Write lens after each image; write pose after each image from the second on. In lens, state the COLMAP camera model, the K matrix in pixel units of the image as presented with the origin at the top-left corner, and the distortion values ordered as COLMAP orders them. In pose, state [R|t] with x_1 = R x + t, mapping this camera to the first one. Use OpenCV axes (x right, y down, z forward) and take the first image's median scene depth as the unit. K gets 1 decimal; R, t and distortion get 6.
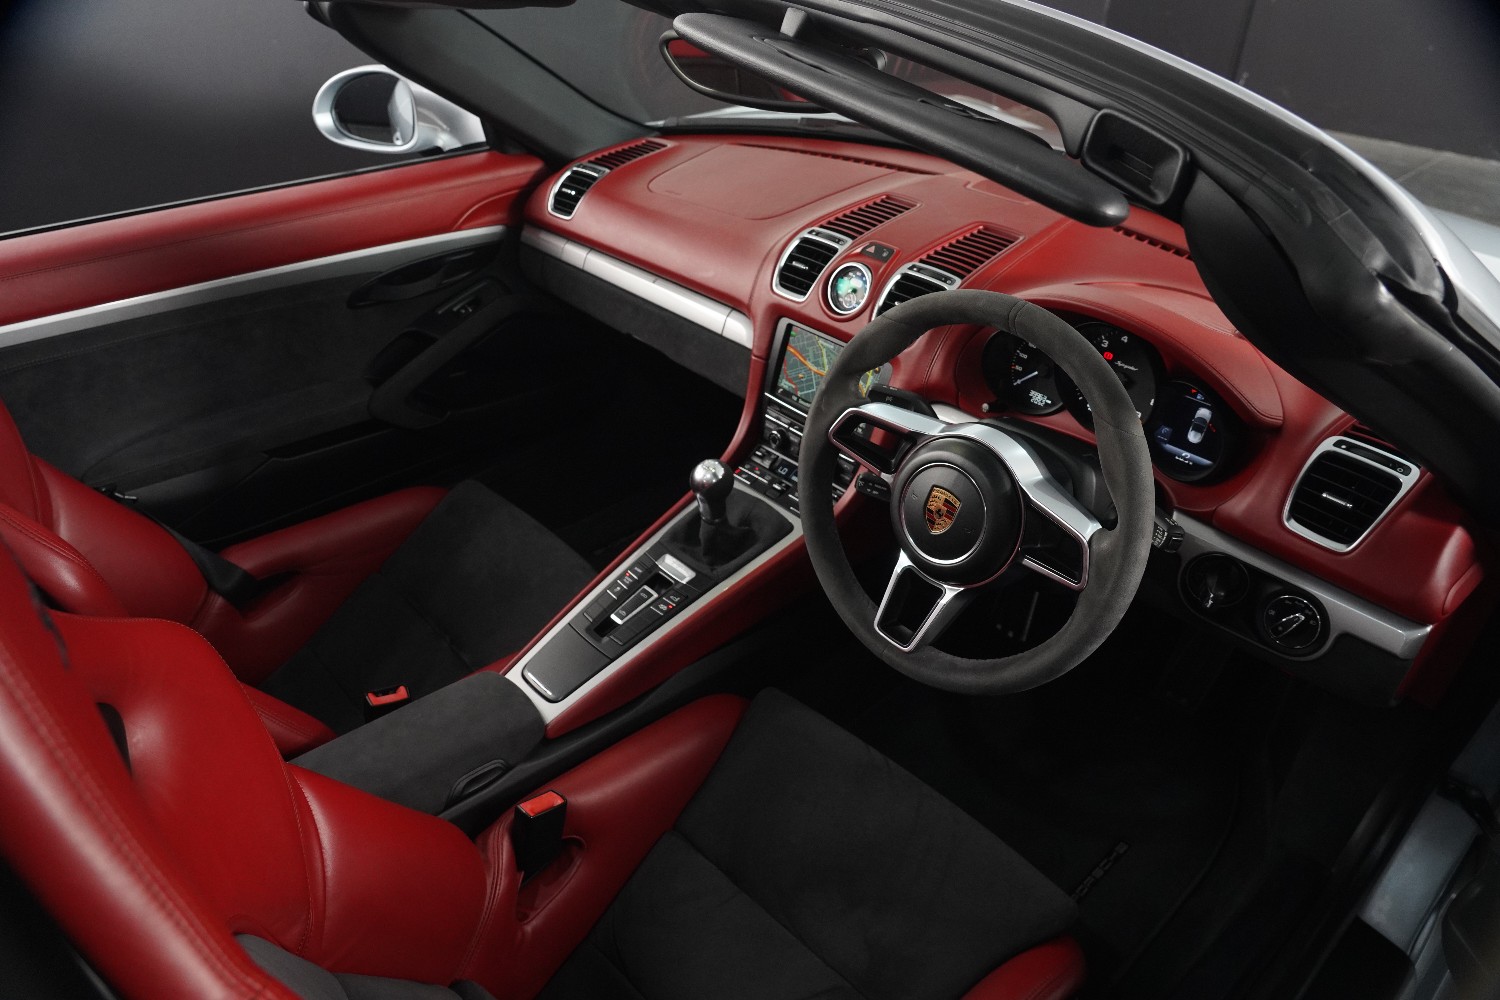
lens RADIAL K [[1019.4, 0, 748.4], [0, 1019.4, 512.5], [0, 0, 1]] dist [-0.023558, 0.003759]
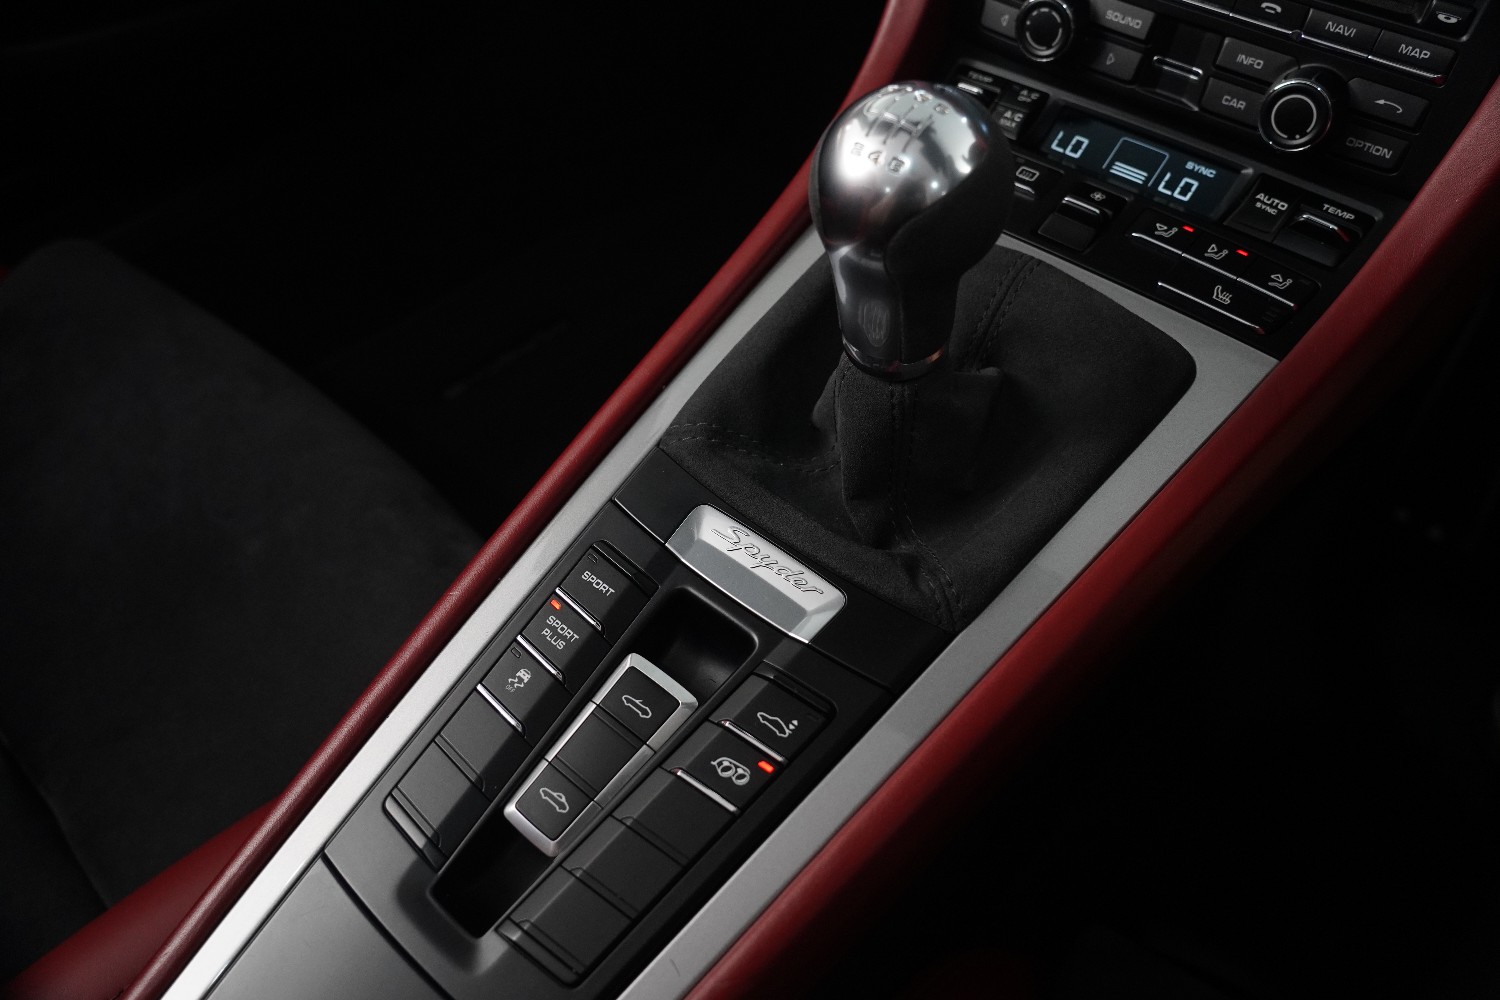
lens RADIAL K [[1176.0, 0, 740.1], [0, 1176.0, 497.4], [0, 0, 1]] dist [0.010212, -0.000288]
pose [[0.995126, -0.073640, 0.065582, -0.090897], [0.058850, 0.977151, 0.204237, -0.019512], [-0.079124, -0.199382, 0.976722, 0.724399]]
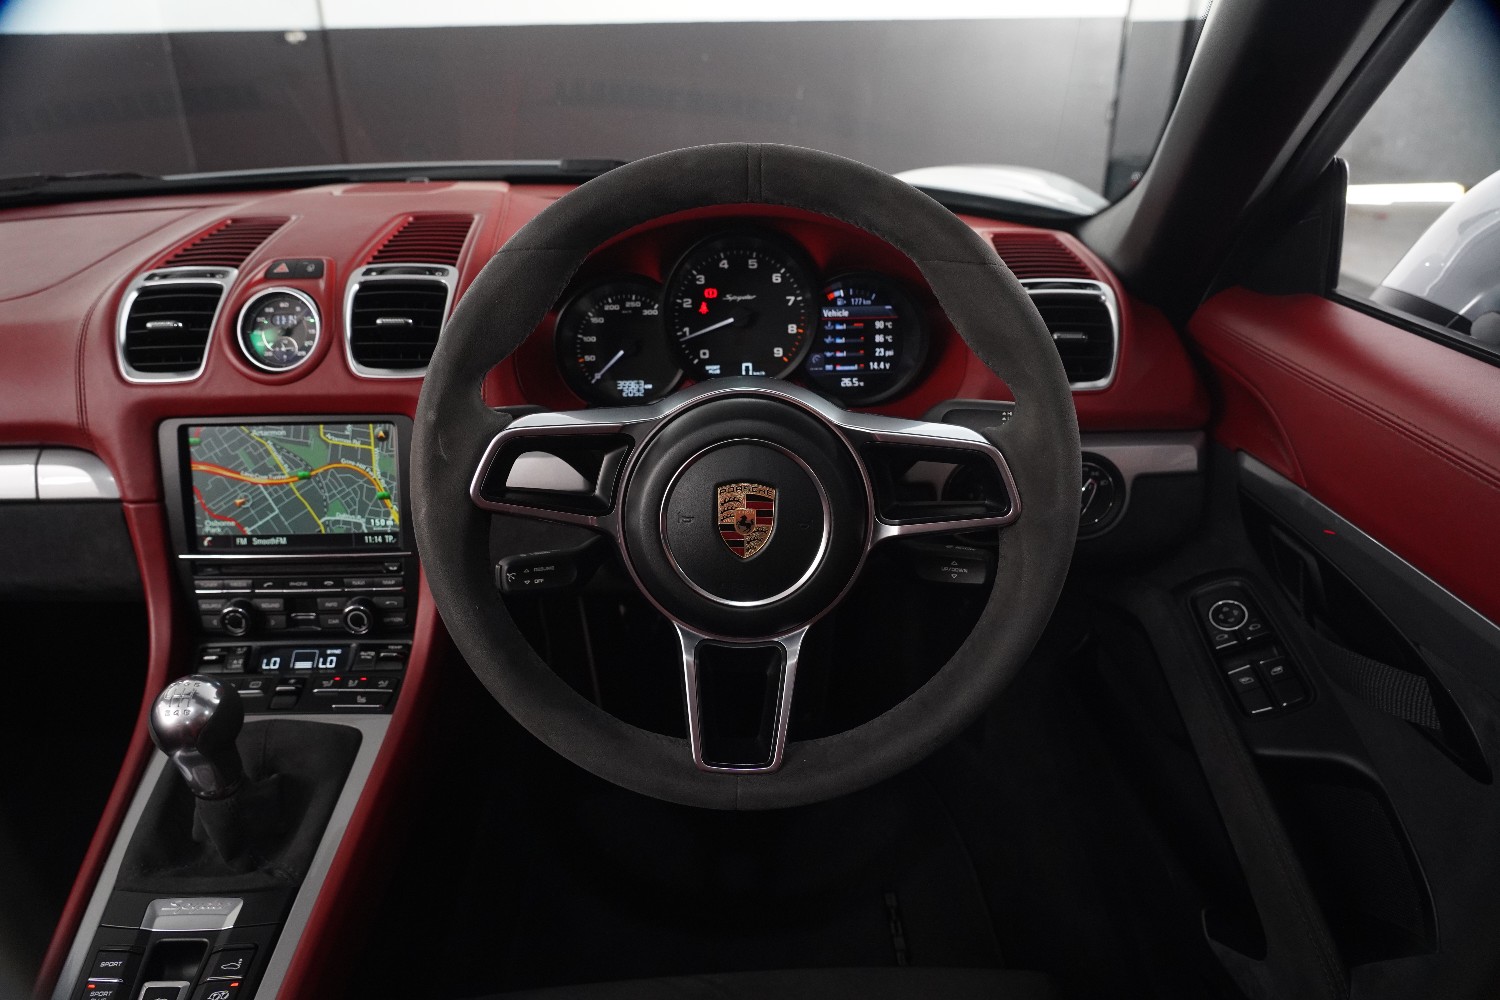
lens RADIAL K [[1019.4, 0, 742.7], [0, 1019.4, 502.3], [0, 0, 1]] dist [-0.023558, 0.003759]
pose [[0.665893, -0.332859, 0.667677, -0.153399], [0.439615, 0.898138, 0.009310, -0.011972], [-0.602765, 0.287321, 0.744393, 0.410145]]
